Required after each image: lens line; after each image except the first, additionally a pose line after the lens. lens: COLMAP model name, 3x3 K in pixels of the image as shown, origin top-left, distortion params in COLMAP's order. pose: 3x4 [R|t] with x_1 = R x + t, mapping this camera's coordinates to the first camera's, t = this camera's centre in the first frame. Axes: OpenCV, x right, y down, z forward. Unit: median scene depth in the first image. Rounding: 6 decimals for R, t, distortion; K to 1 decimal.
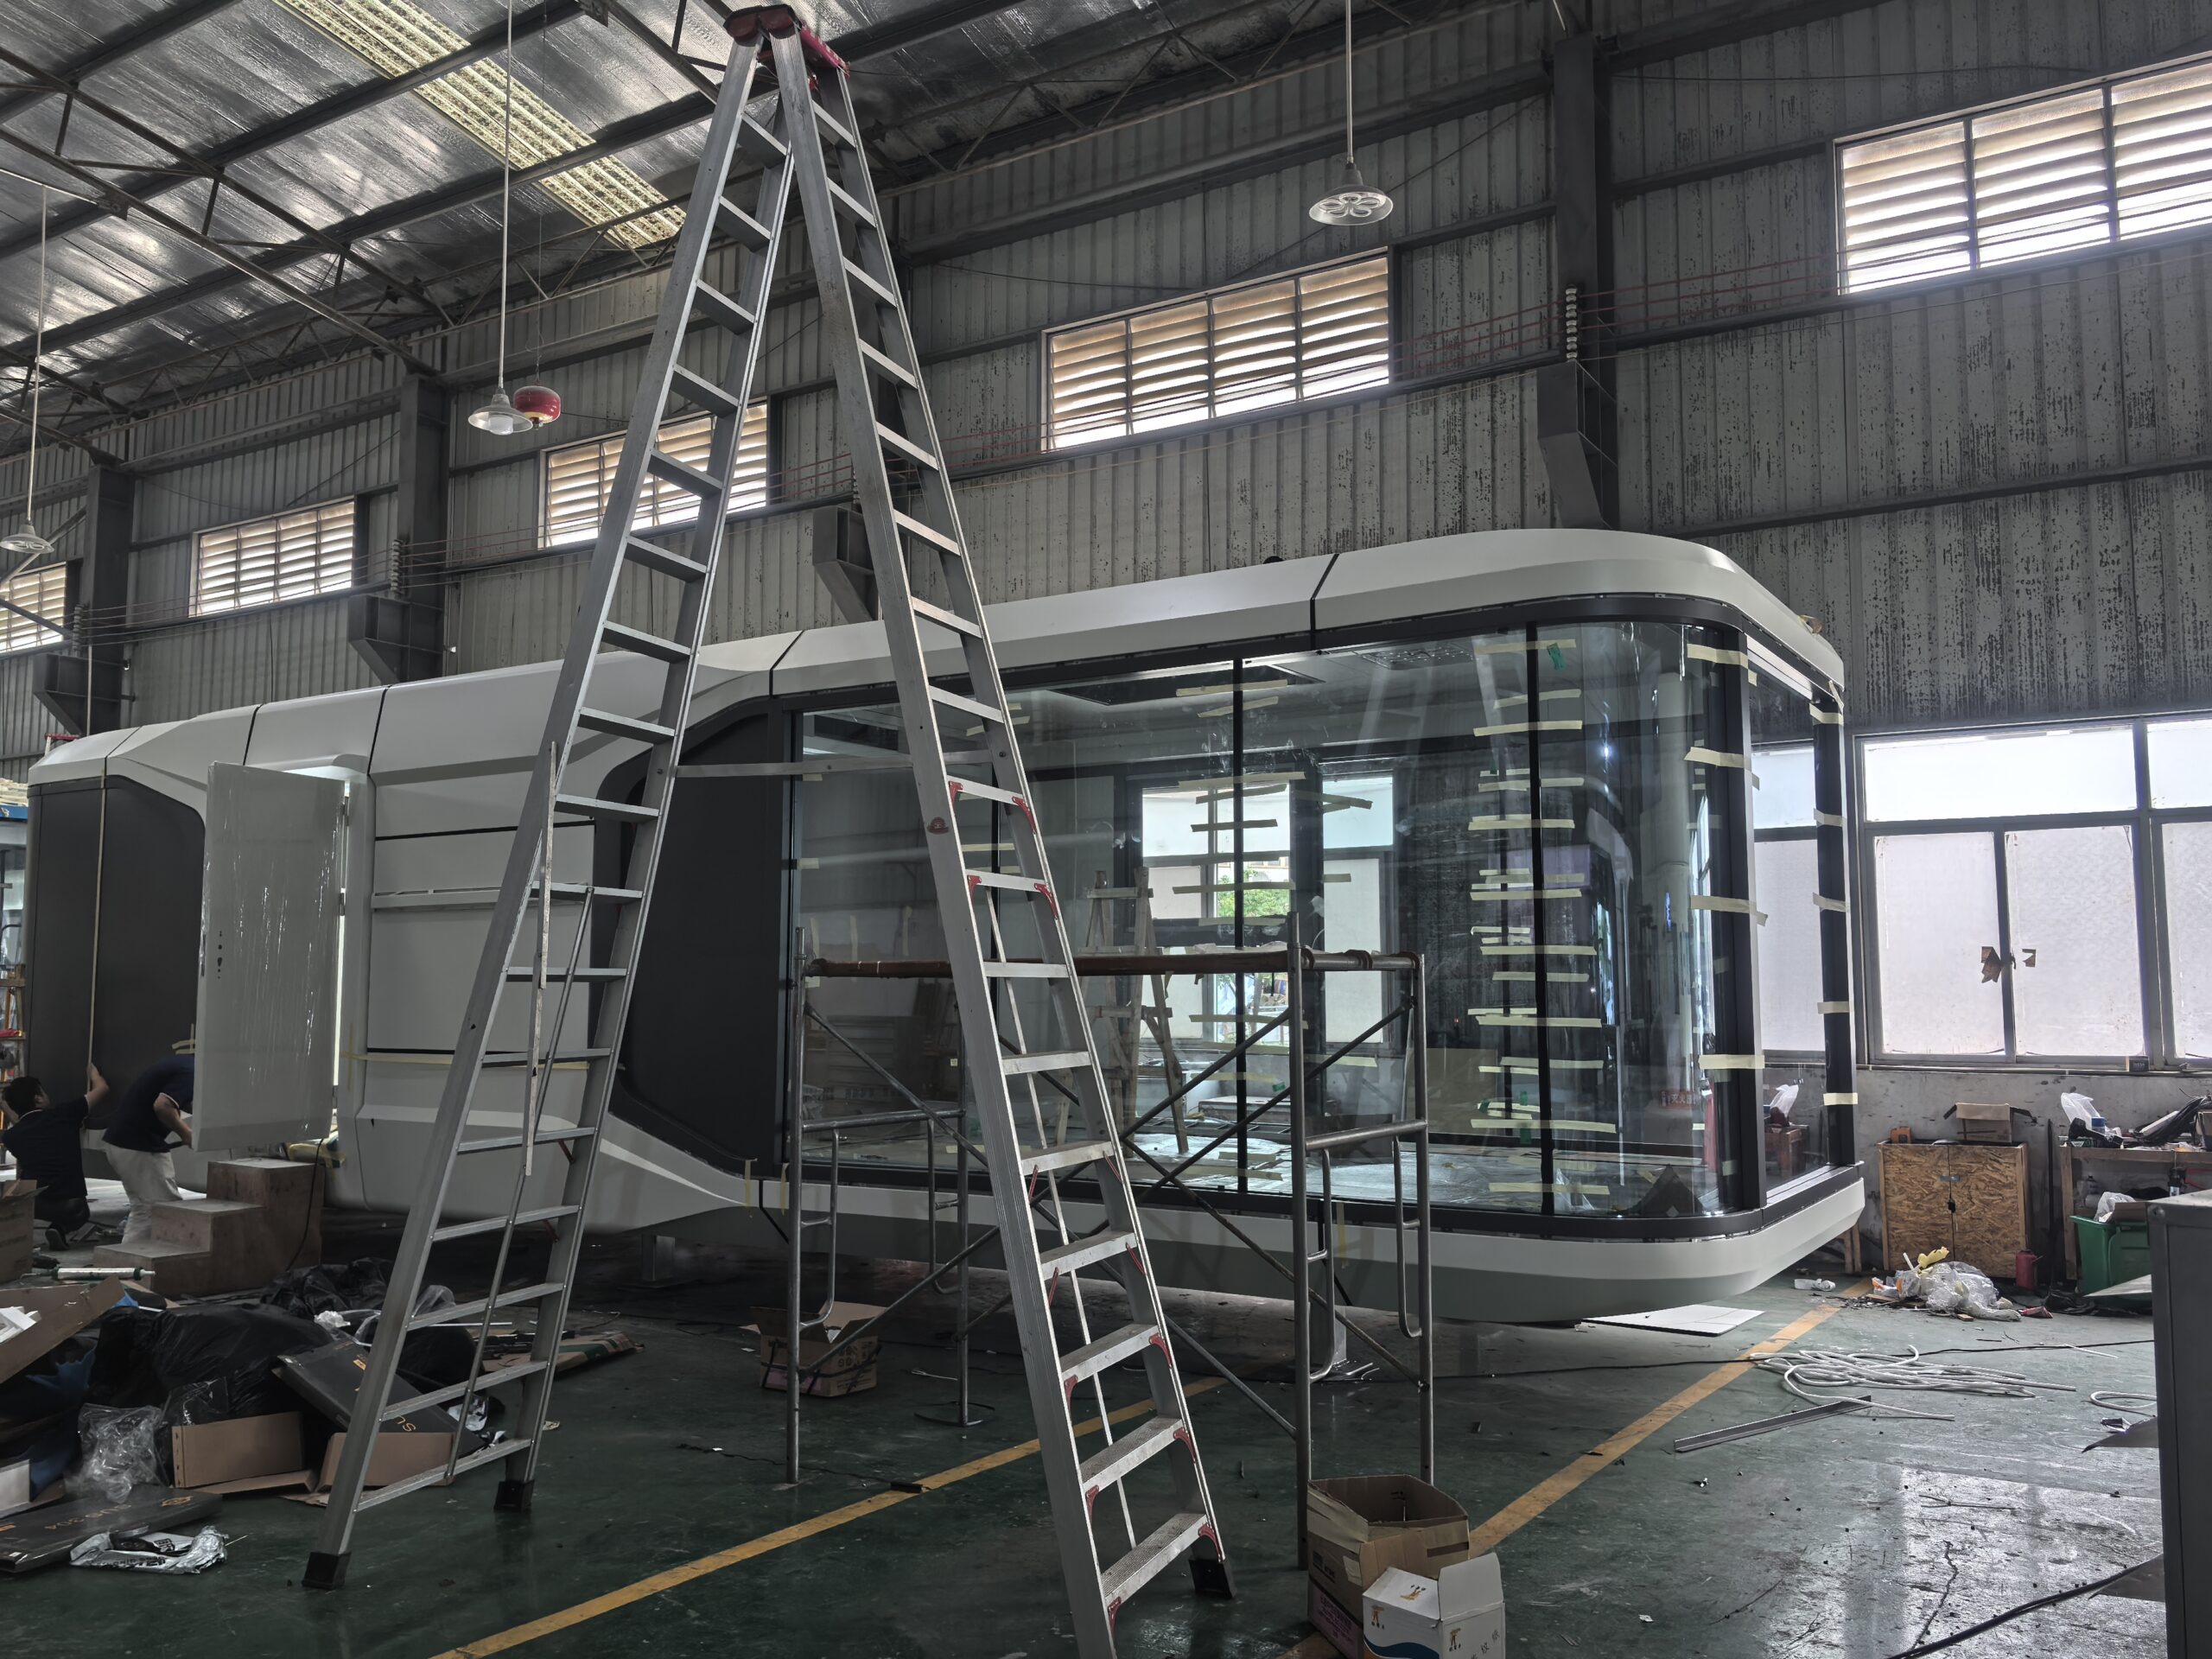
lens RADIAL K [[1751.0, 0, 1116.3], [0, 1751.0, 839.6], [0, 0, 1]] dist [0.047764, -0.082758]
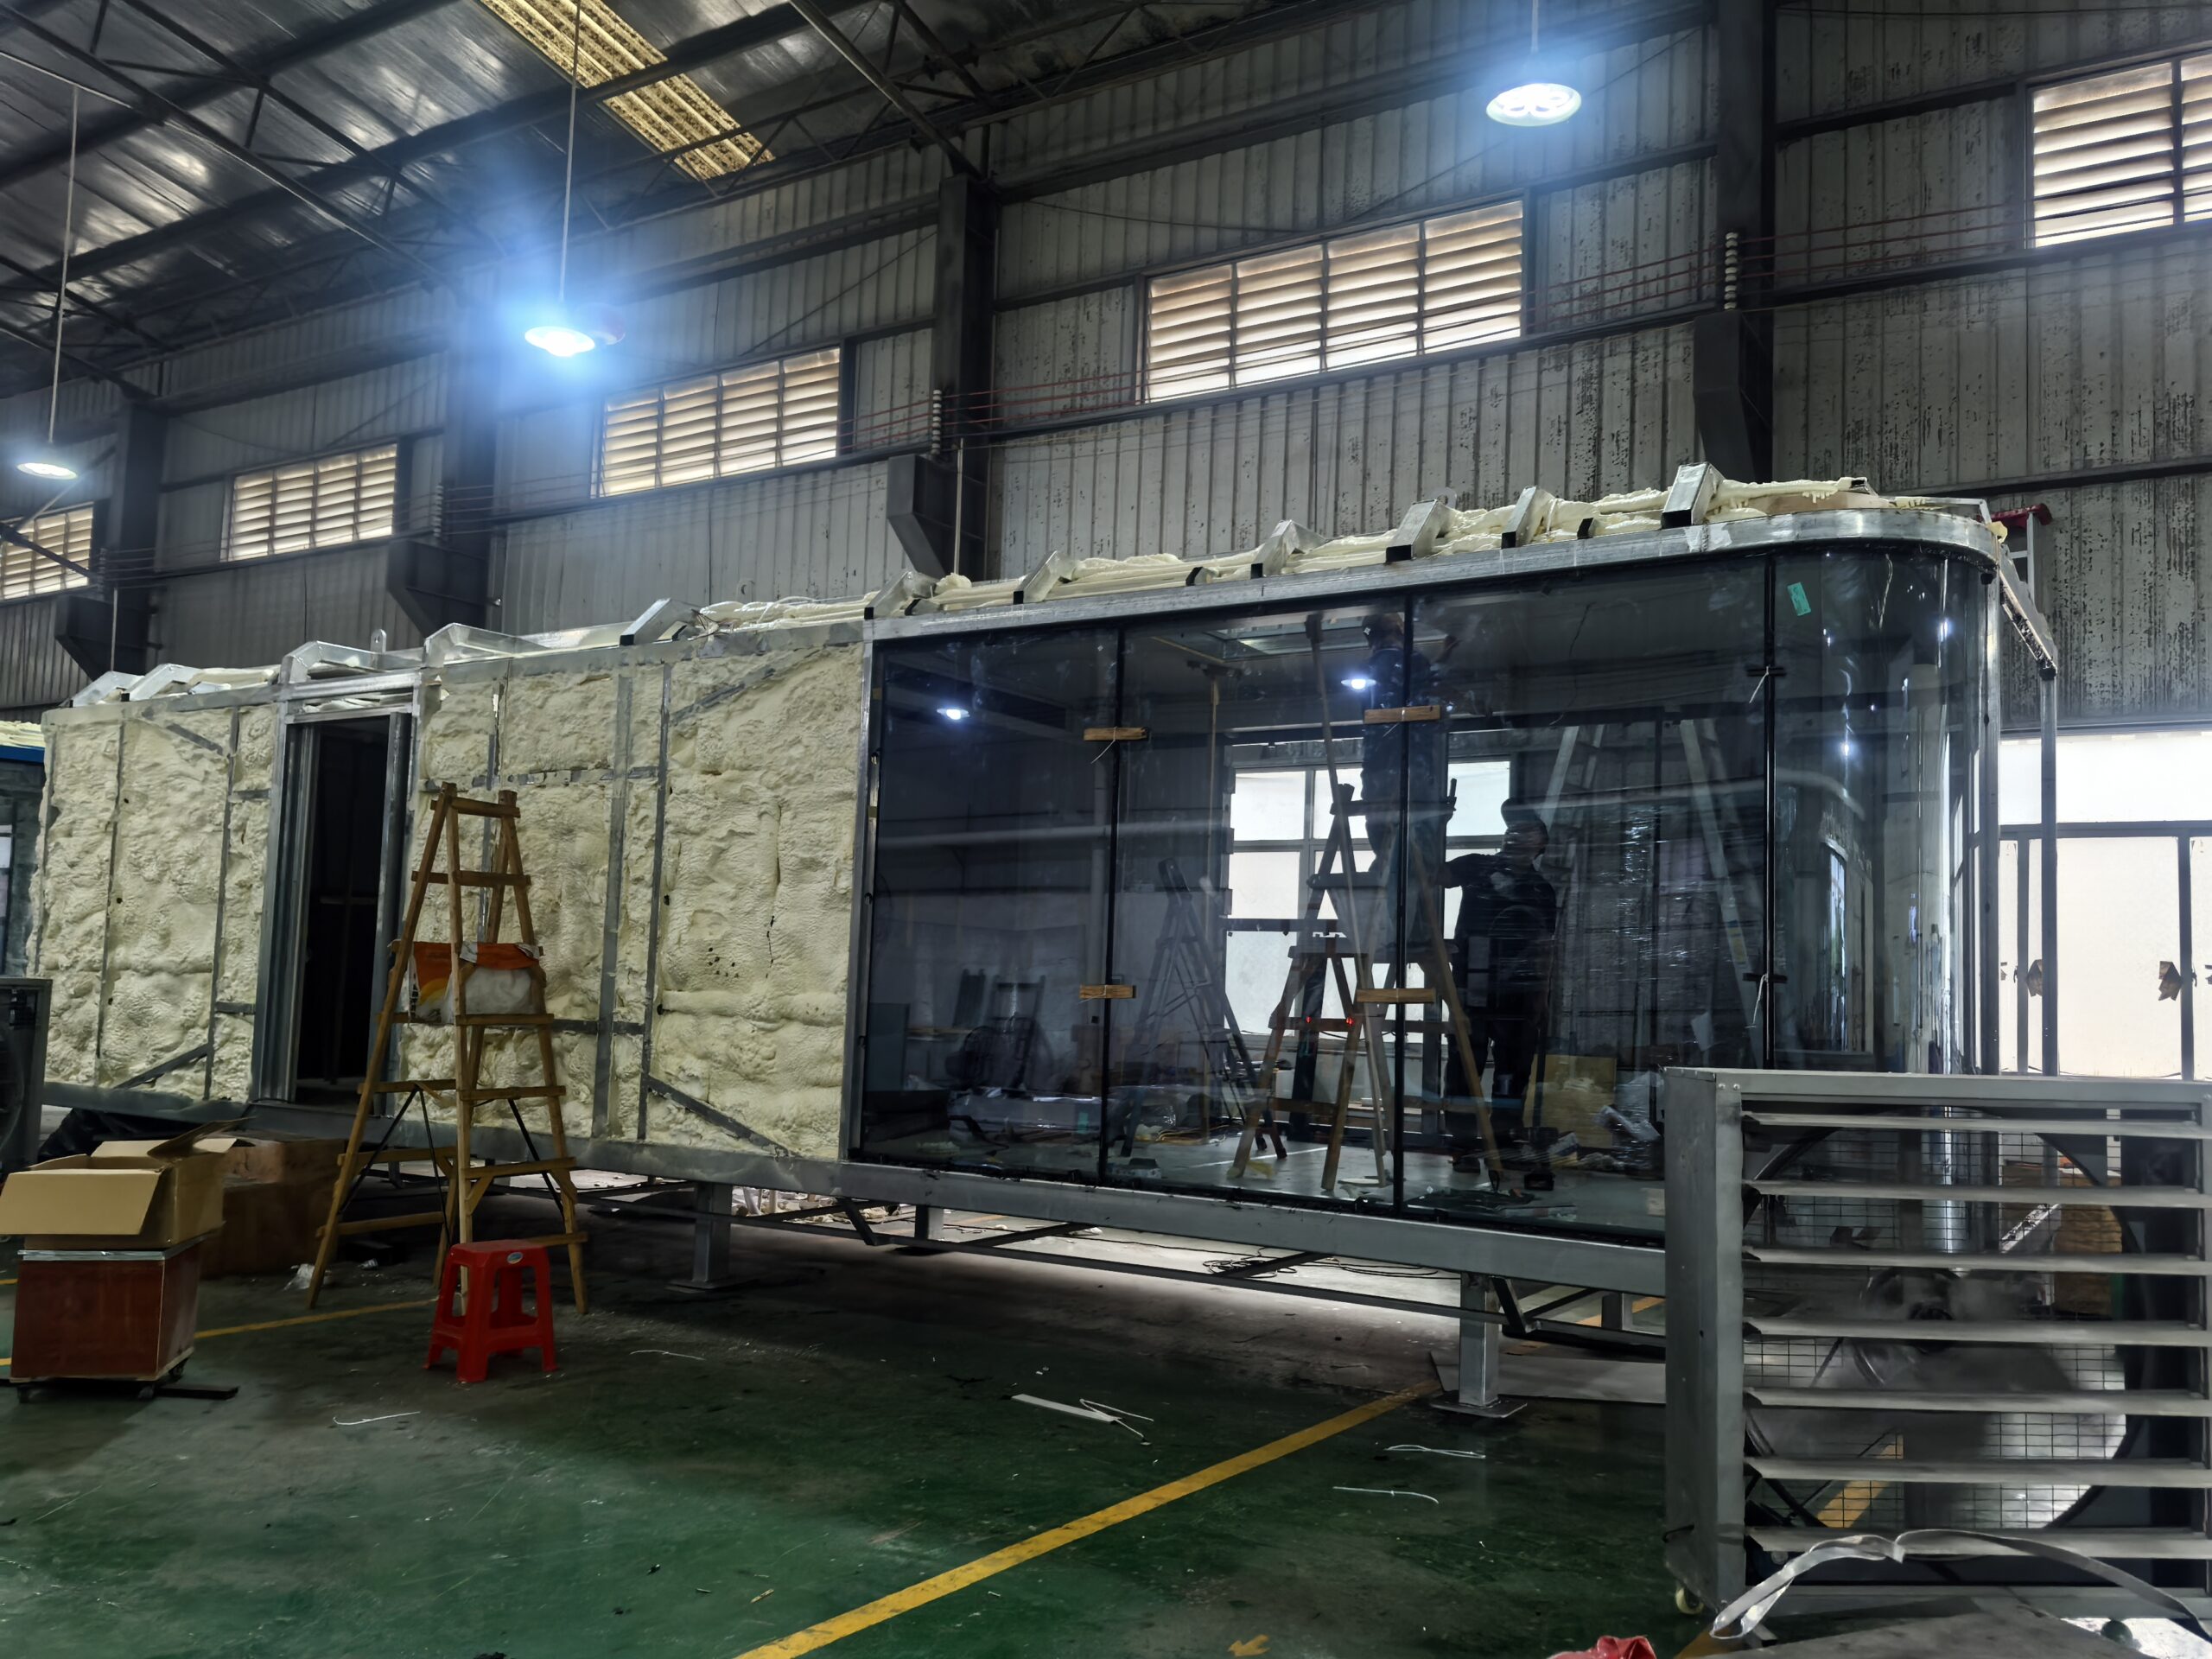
lens RADIAL K [[1751.0, 0, 1147.6], [0, 1751.0, 861.9], [0, 0, 1]] dist [0.047764, -0.082758]
pose [[0.999477, 0.032272, 0.002055, -0.031103], [-0.032296, 0.999392, 0.013135, 0.010621], [-0.001630, -0.013195, 0.999912, 0.063445]]
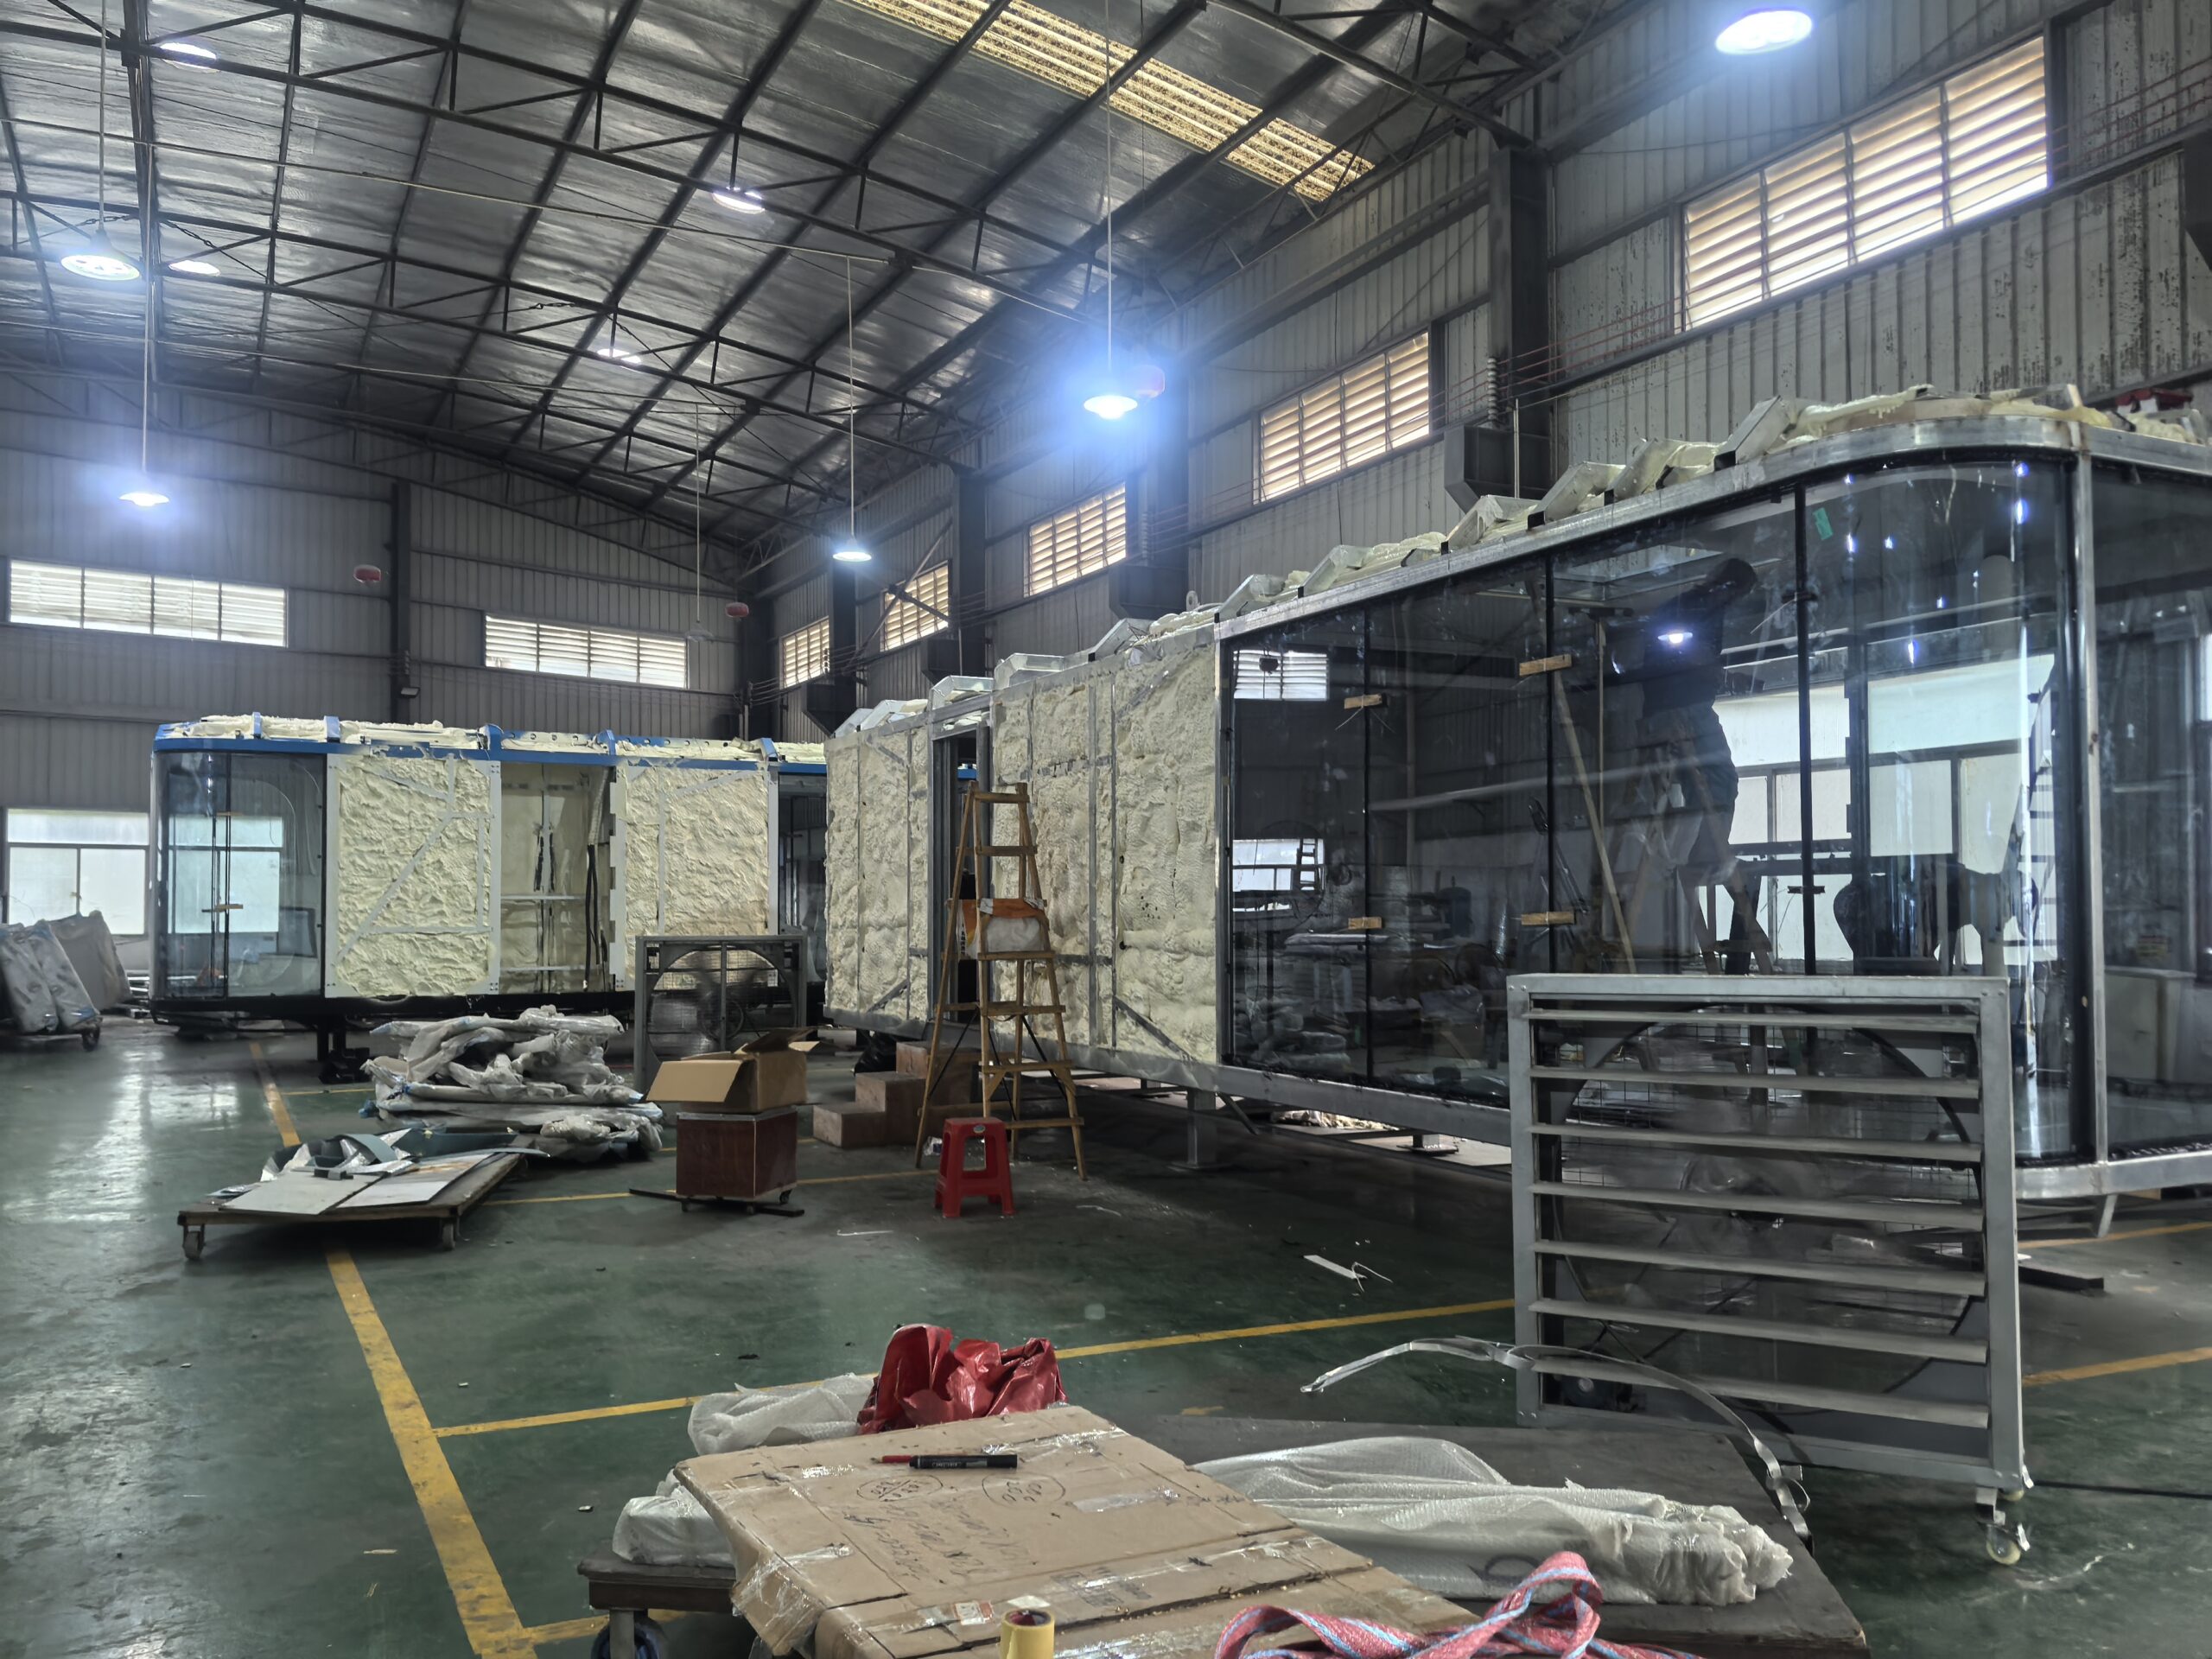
lens RADIAL K [[1751.0, 0, 1070.9], [0, 1751.0, 879.7], [0, 0, 1]] dist [0.047764, -0.082758]
pose [[0.842957, -0.013095, -0.537821, 0.191117], [0.049508, 0.997350, 0.053314, 0.003984], [0.535698, -0.071568, 0.841372, 0.014117]]
